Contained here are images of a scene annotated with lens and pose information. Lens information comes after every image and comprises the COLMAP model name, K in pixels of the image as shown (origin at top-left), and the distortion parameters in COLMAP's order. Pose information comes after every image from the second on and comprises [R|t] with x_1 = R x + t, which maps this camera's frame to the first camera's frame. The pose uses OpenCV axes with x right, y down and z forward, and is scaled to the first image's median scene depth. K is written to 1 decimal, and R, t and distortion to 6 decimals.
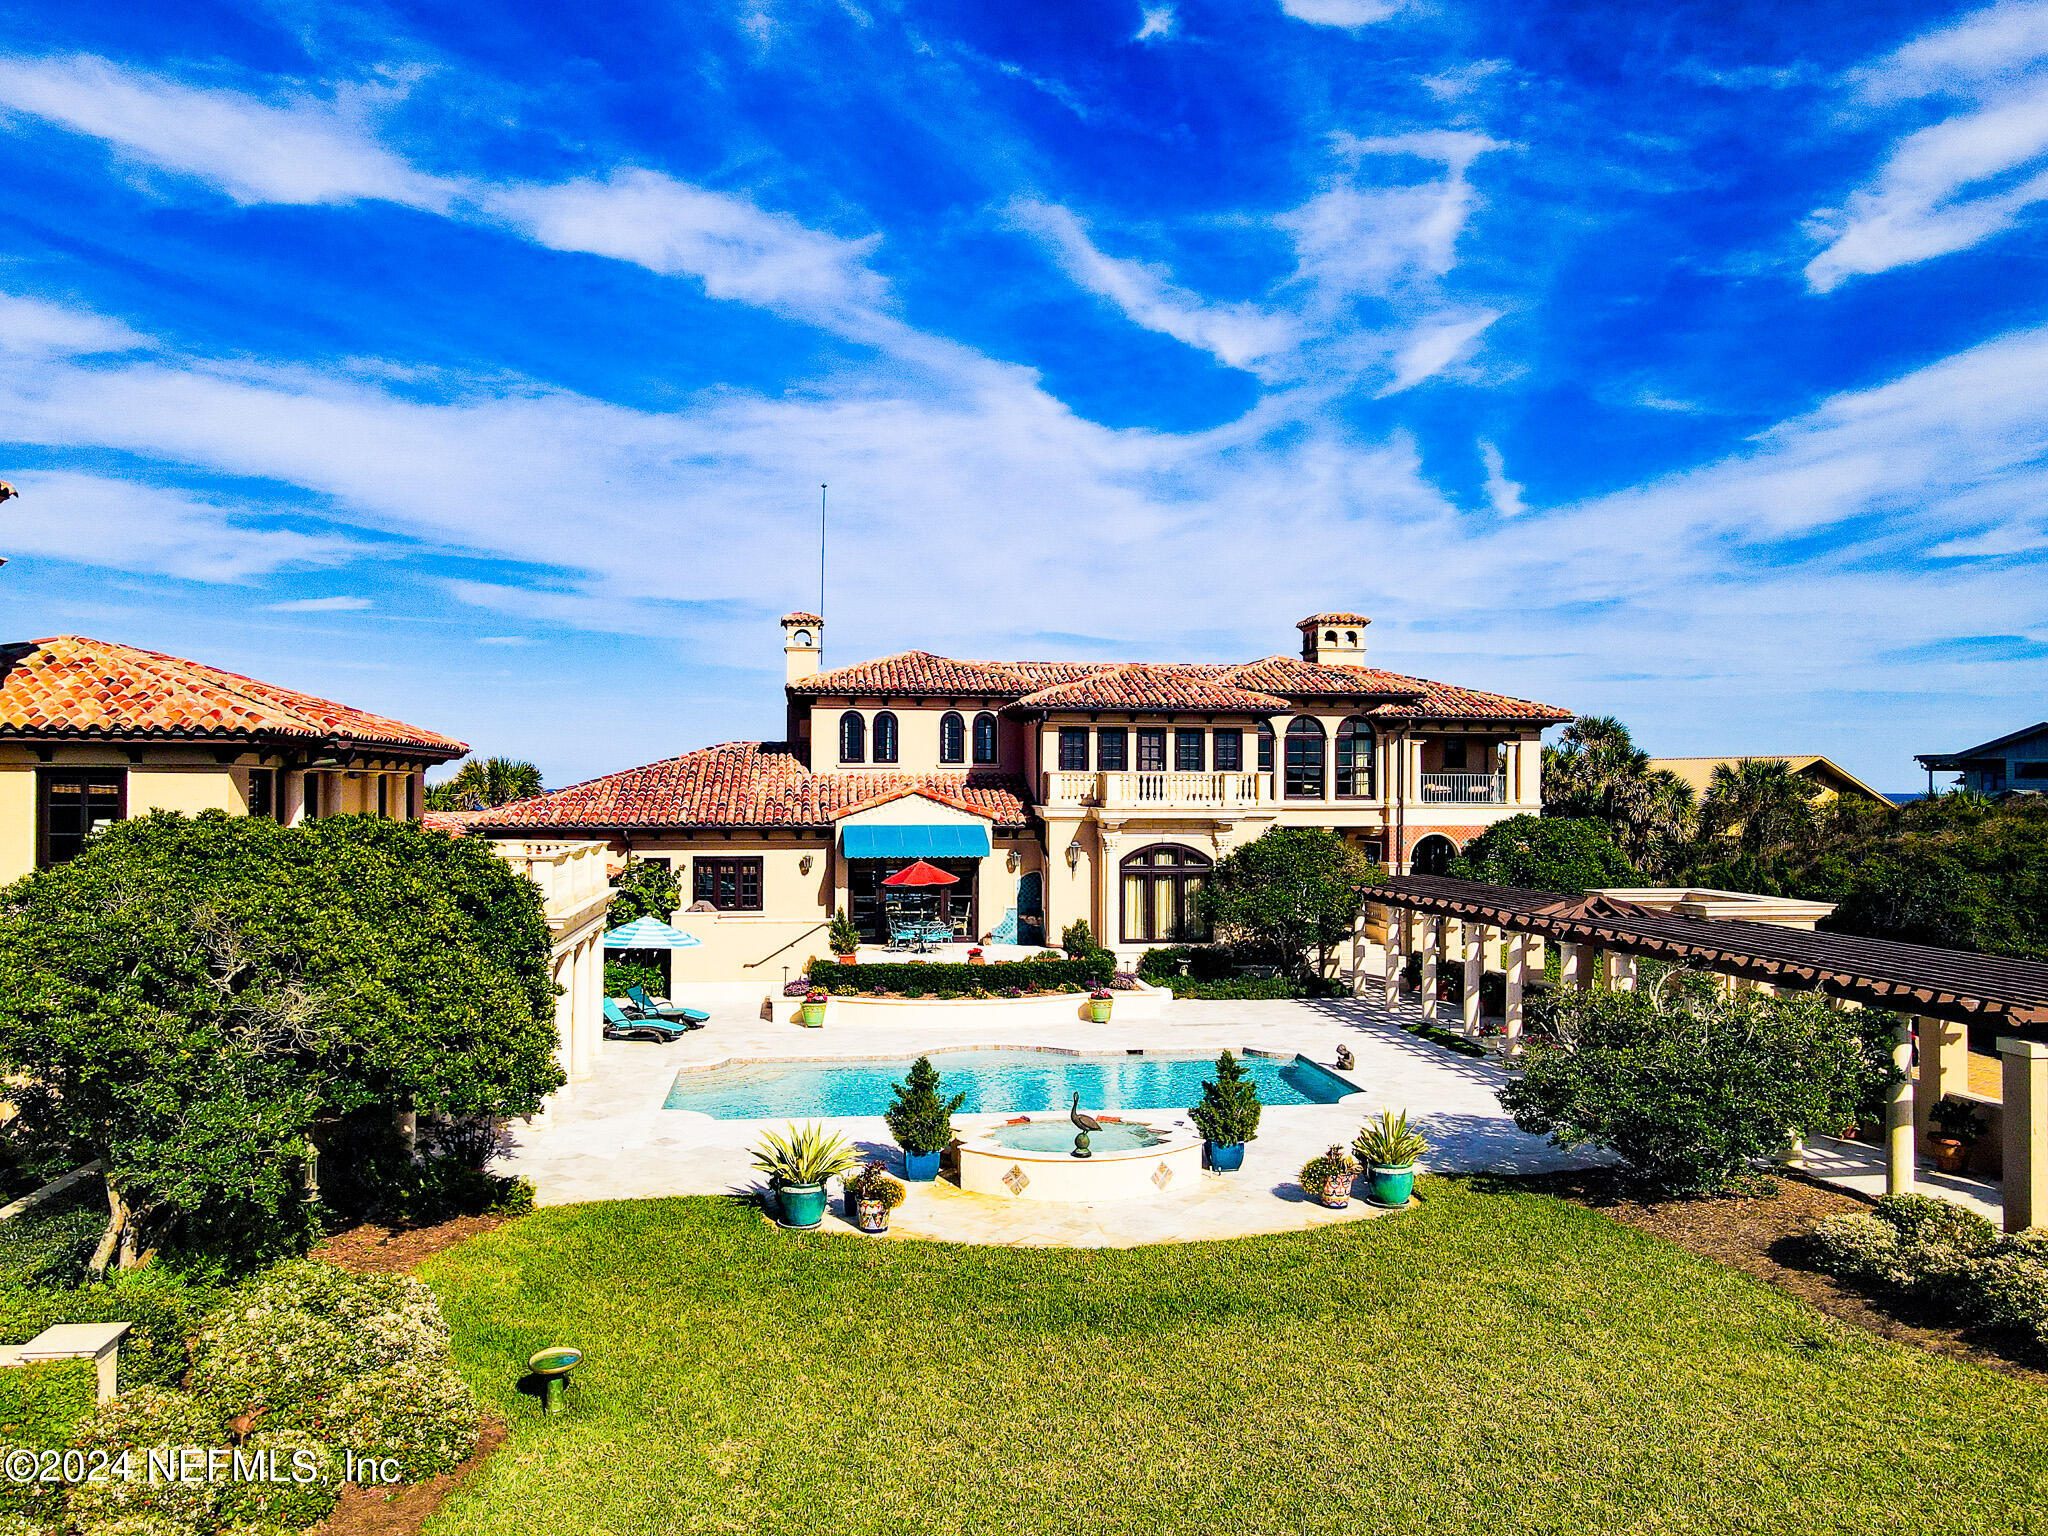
lens RADIAL K [[1492.9, 0, 1024.0], [0, 1492.9, 768.0], [0, 0, 1]] dist [0.009188, 0.003603]
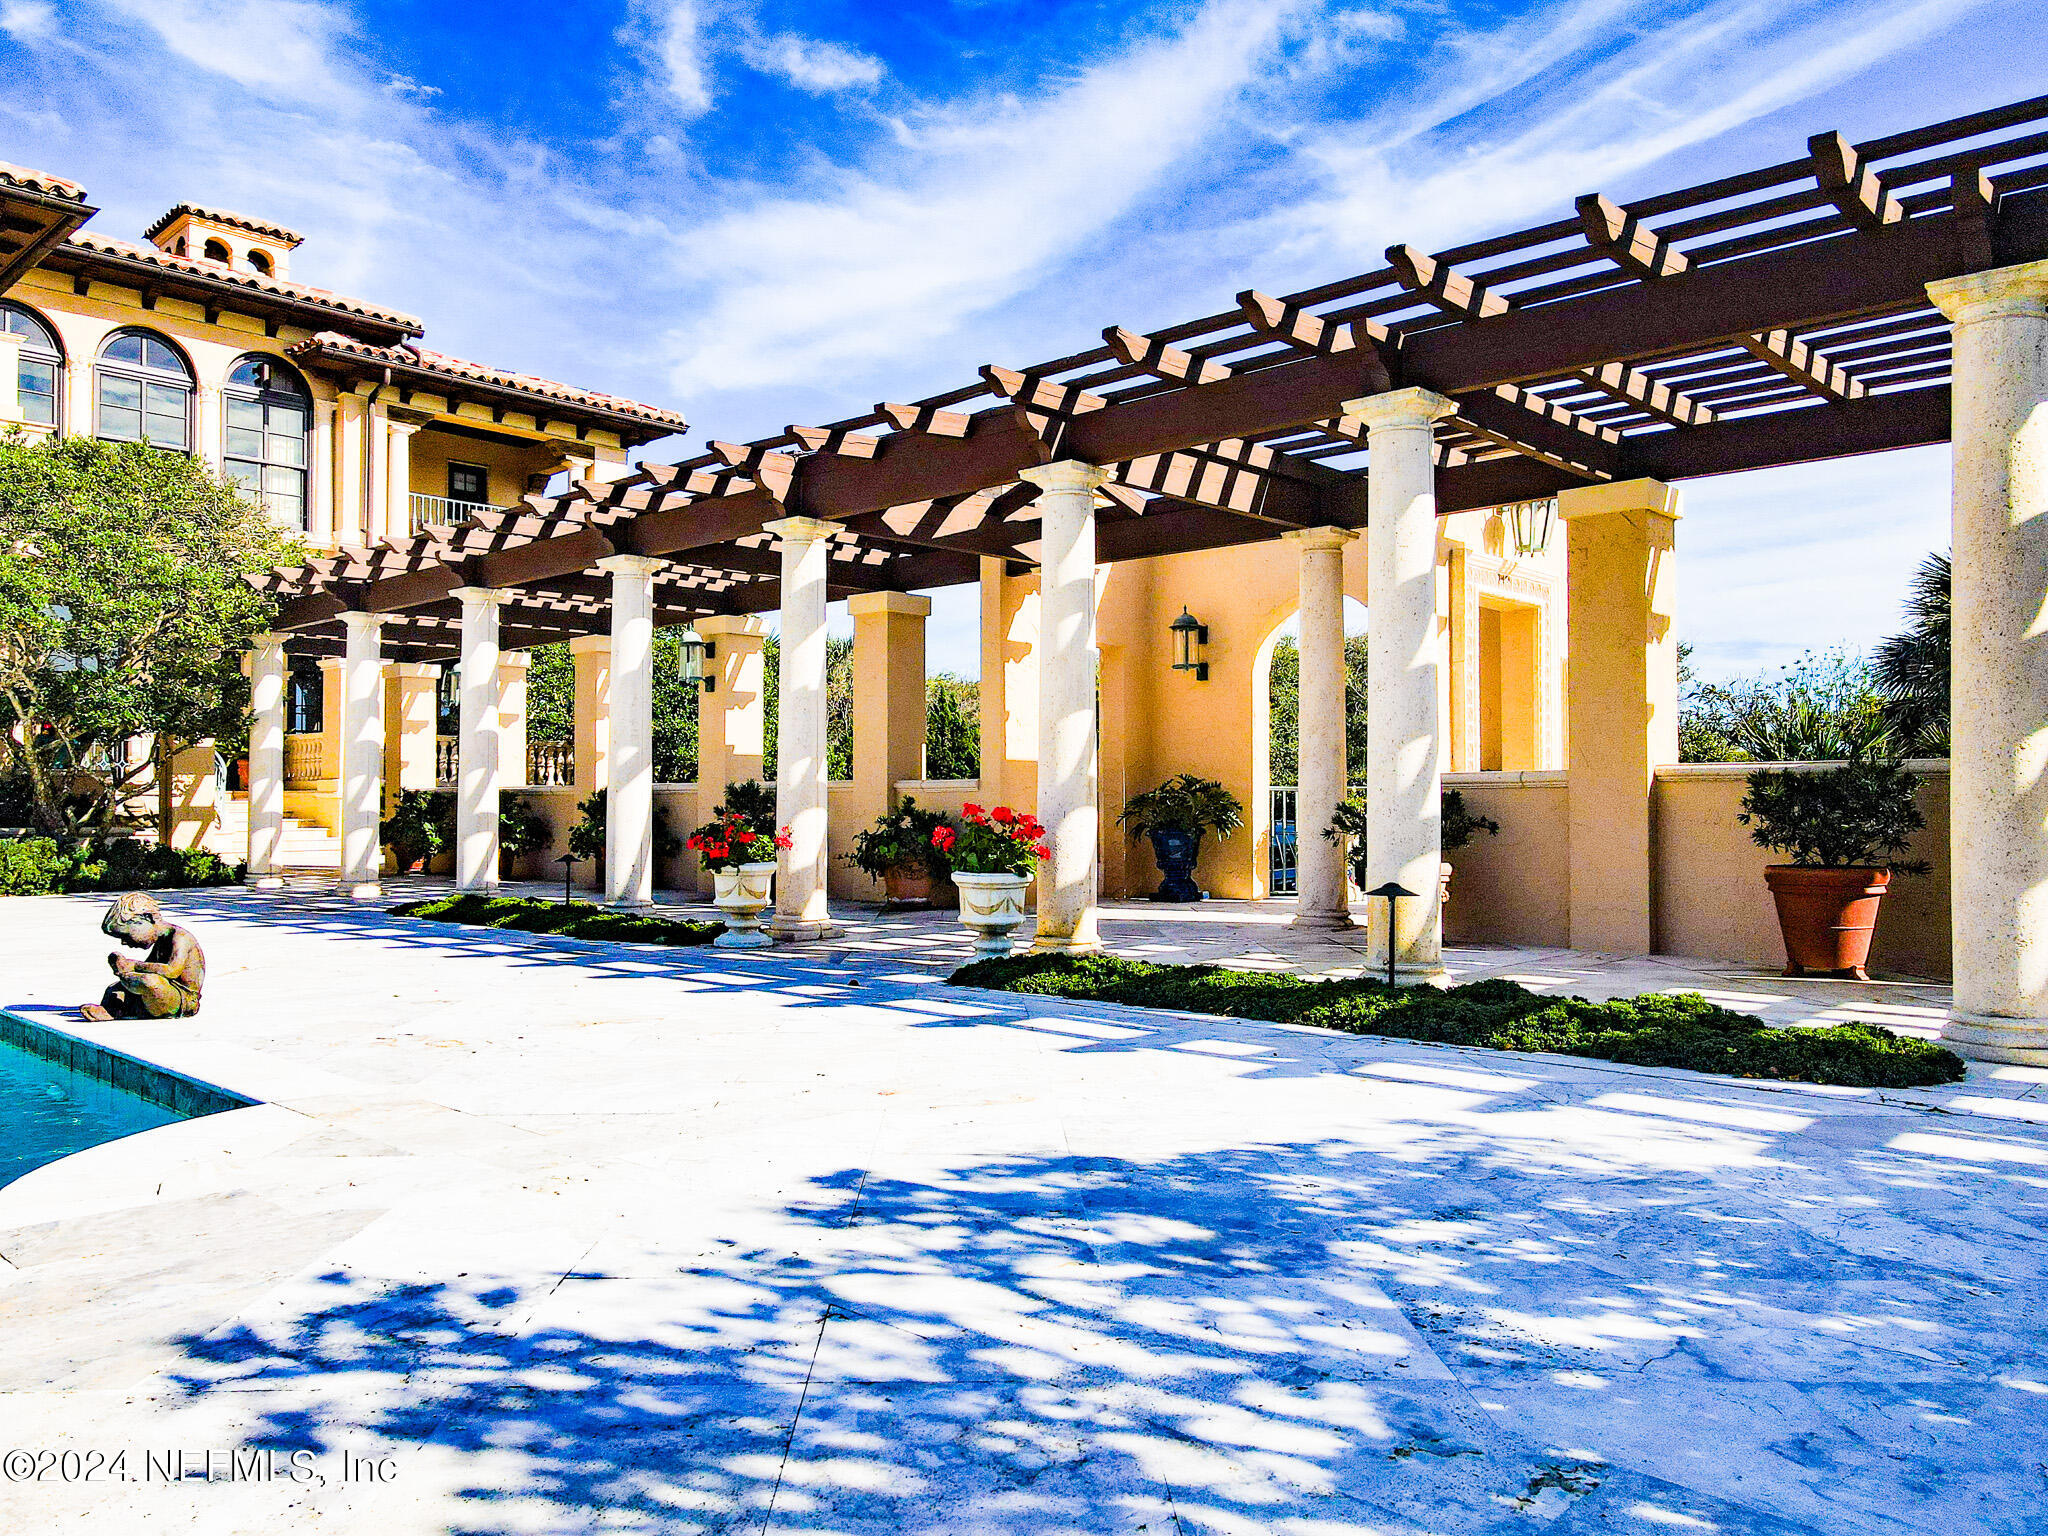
lens RADIAL K [[1492.9, 0, 1024.0], [0, 1492.9, 768.0], [0, 0, 1]] dist [0.009188, 0.003603]
pose [[0.781720, 0.000140, 0.623630, 0.125863], [0.009830, 0.999873, -0.012547, 0.119929], [-0.623553, 0.015938, 0.781619, 0.533212]]
